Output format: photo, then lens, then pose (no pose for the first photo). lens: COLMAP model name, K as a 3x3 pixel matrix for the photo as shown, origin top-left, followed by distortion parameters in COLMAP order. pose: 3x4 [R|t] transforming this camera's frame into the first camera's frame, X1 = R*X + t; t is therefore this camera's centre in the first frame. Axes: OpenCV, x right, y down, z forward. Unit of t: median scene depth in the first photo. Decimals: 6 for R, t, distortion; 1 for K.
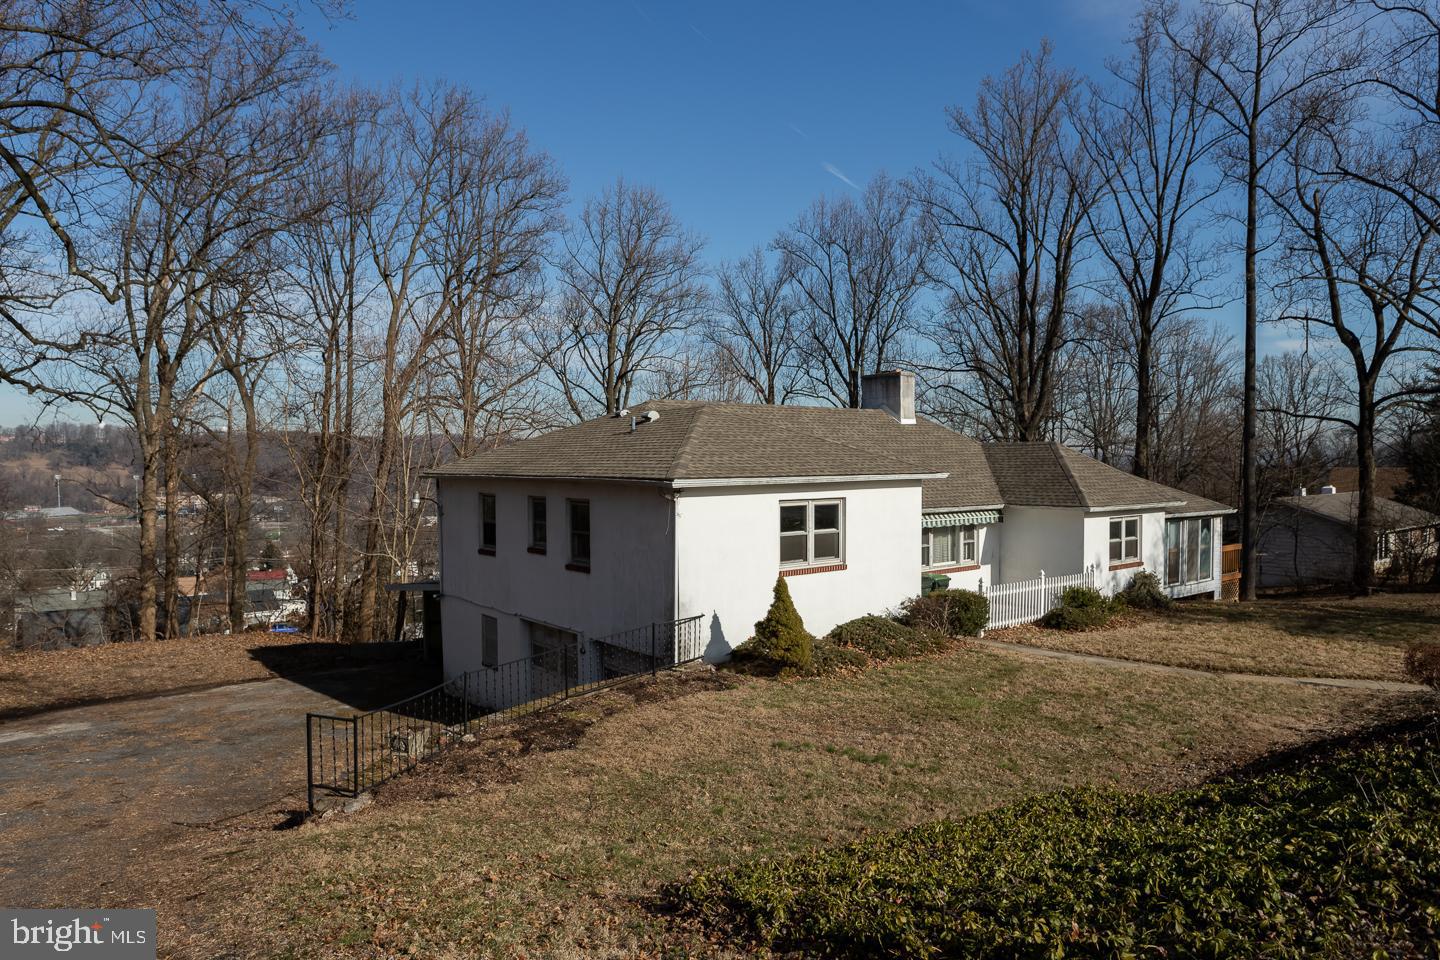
lens RADIAL K [[959.2, 0, 720.0], [0, 959.2, 480.0], [0, 0, 1]] dist [-0.002413, -0.000347]
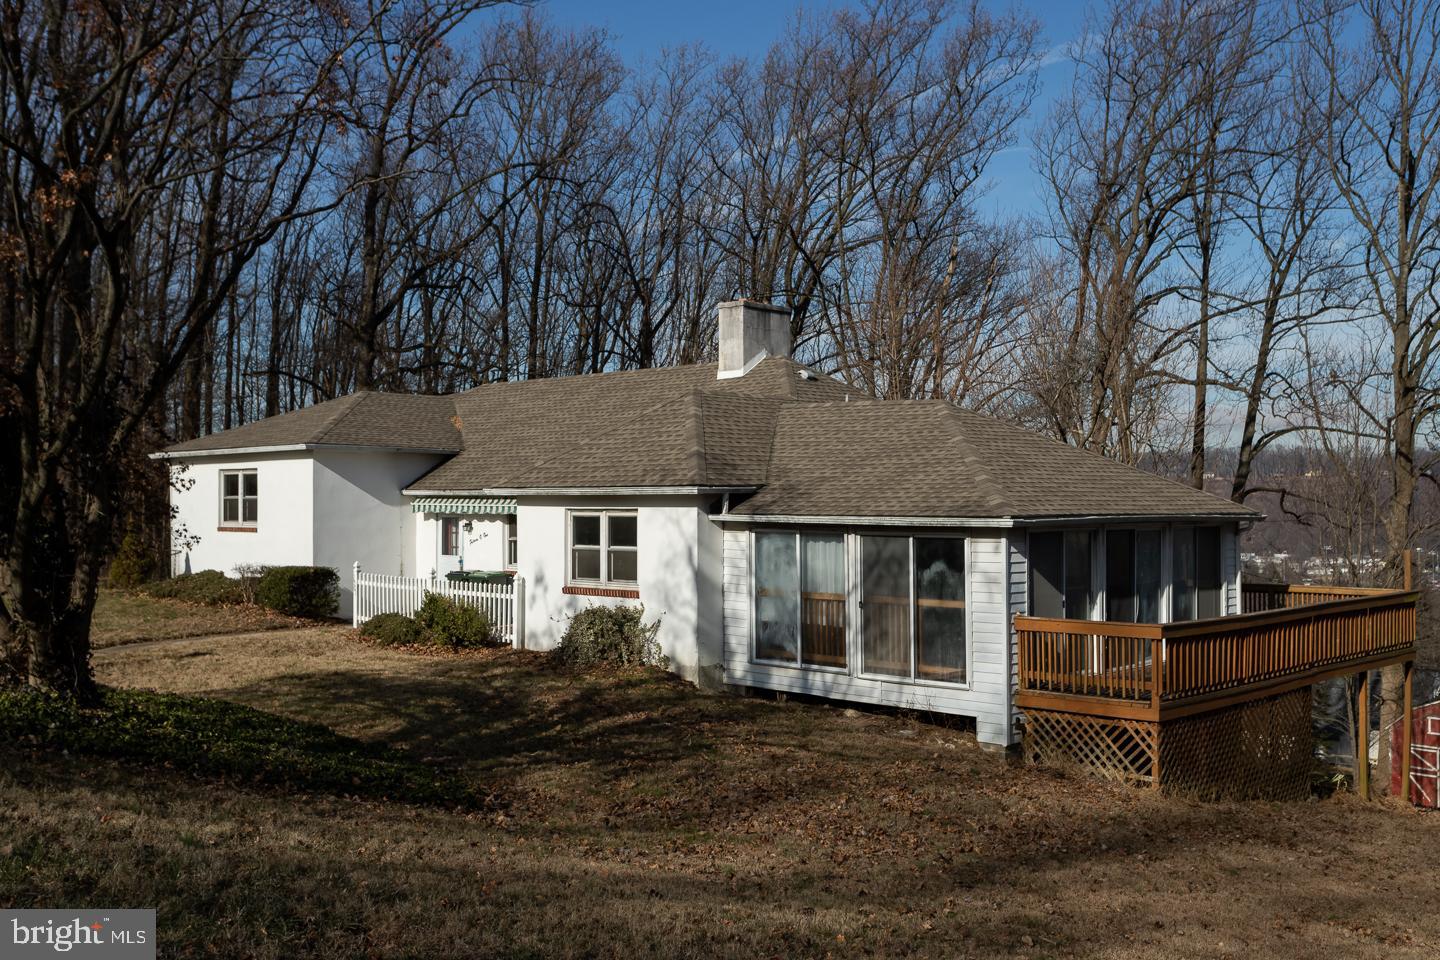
lens RADIAL K [[1396.7, 0, 720.0], [0, 1396.7, 480.0], [0, 0, 1]] dist [-0.011119, -0.005217]
pose [[0.108304, -0.008225, -0.994084, 1.775922], [-0.020850, 0.999727, -0.010543, 0.037156], [0.993899, 0.021868, 0.108102, 1.334030]]
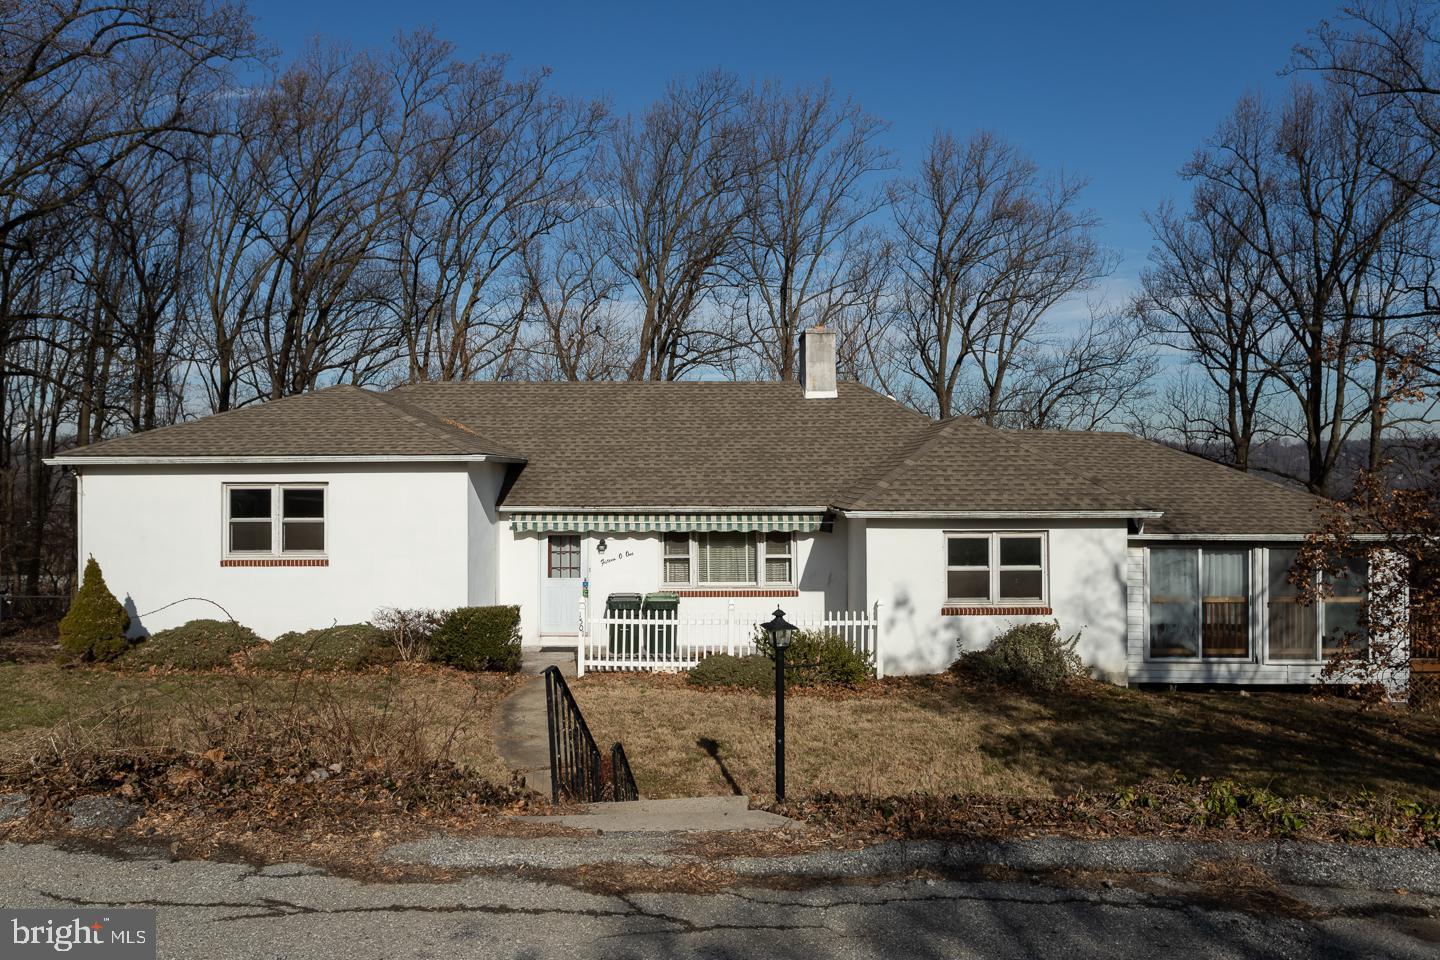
lens RADIAL K [[1051.7, 0, 716.1], [0, 1051.7, 472.4], [0, 0, 1]] dist [0.000744, 0.003766]
pose [[0.766296, 0.006010, -0.642459, 0.985587], [-0.015739, 0.999832, -0.009420, 0.012428], [0.642295, 0.017330, 0.766262, 0.488906]]
